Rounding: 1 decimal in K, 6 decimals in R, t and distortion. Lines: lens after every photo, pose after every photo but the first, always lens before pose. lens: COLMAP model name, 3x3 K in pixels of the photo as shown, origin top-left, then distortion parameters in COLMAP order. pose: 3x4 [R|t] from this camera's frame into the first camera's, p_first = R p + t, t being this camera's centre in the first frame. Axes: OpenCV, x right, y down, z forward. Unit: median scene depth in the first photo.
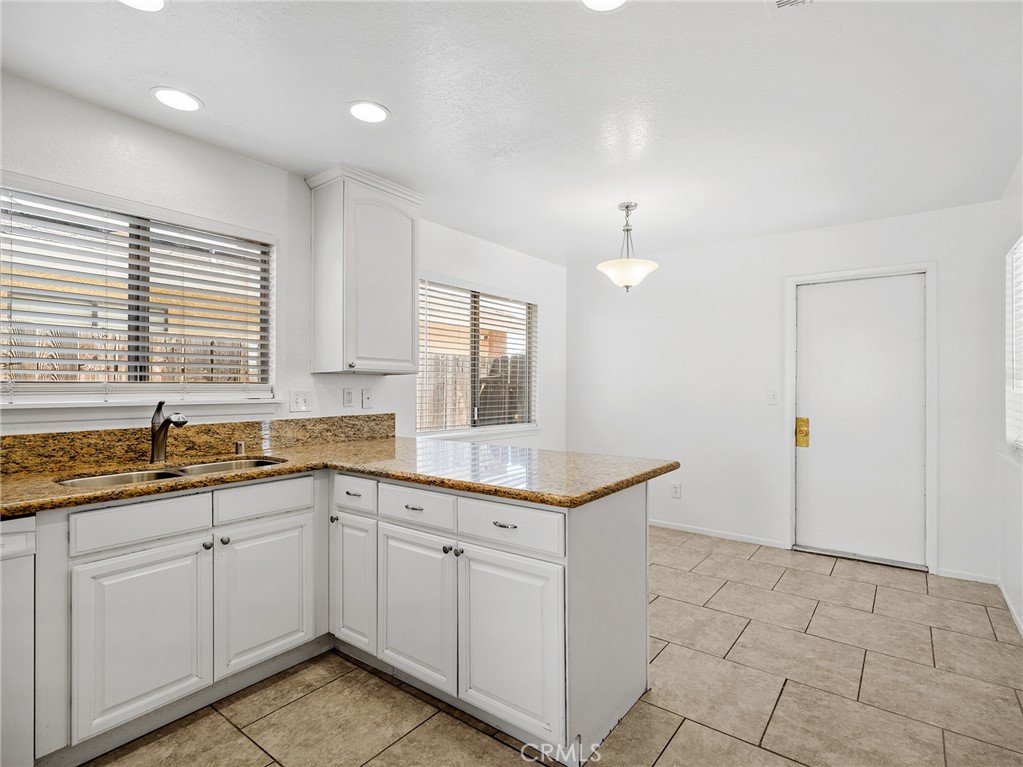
lens RADIAL K [[494.7, 0, 519.2], [0, 494.7, 385.2], [0, 0, 1]] dist [-0.000105, -0.000838]
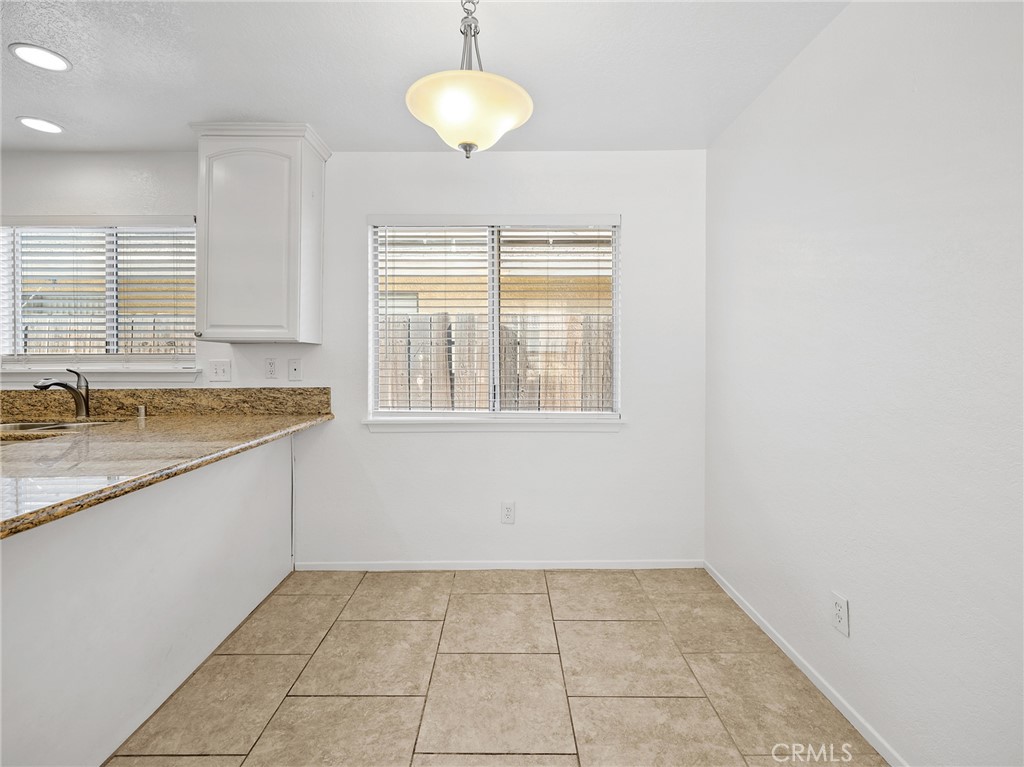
lens RADIAL K [[476.8, 0, 530.5], [0, 476.8, 360.7], [0, 0, 1]] dist [-0.000591, -0.000869]
pose [[0.617950, 0.000735, -0.786217, 0.720583], [0.005883, 0.999967, 0.005559, 0.008549], [0.786195, -0.008061, 0.617925, 0.879105]]
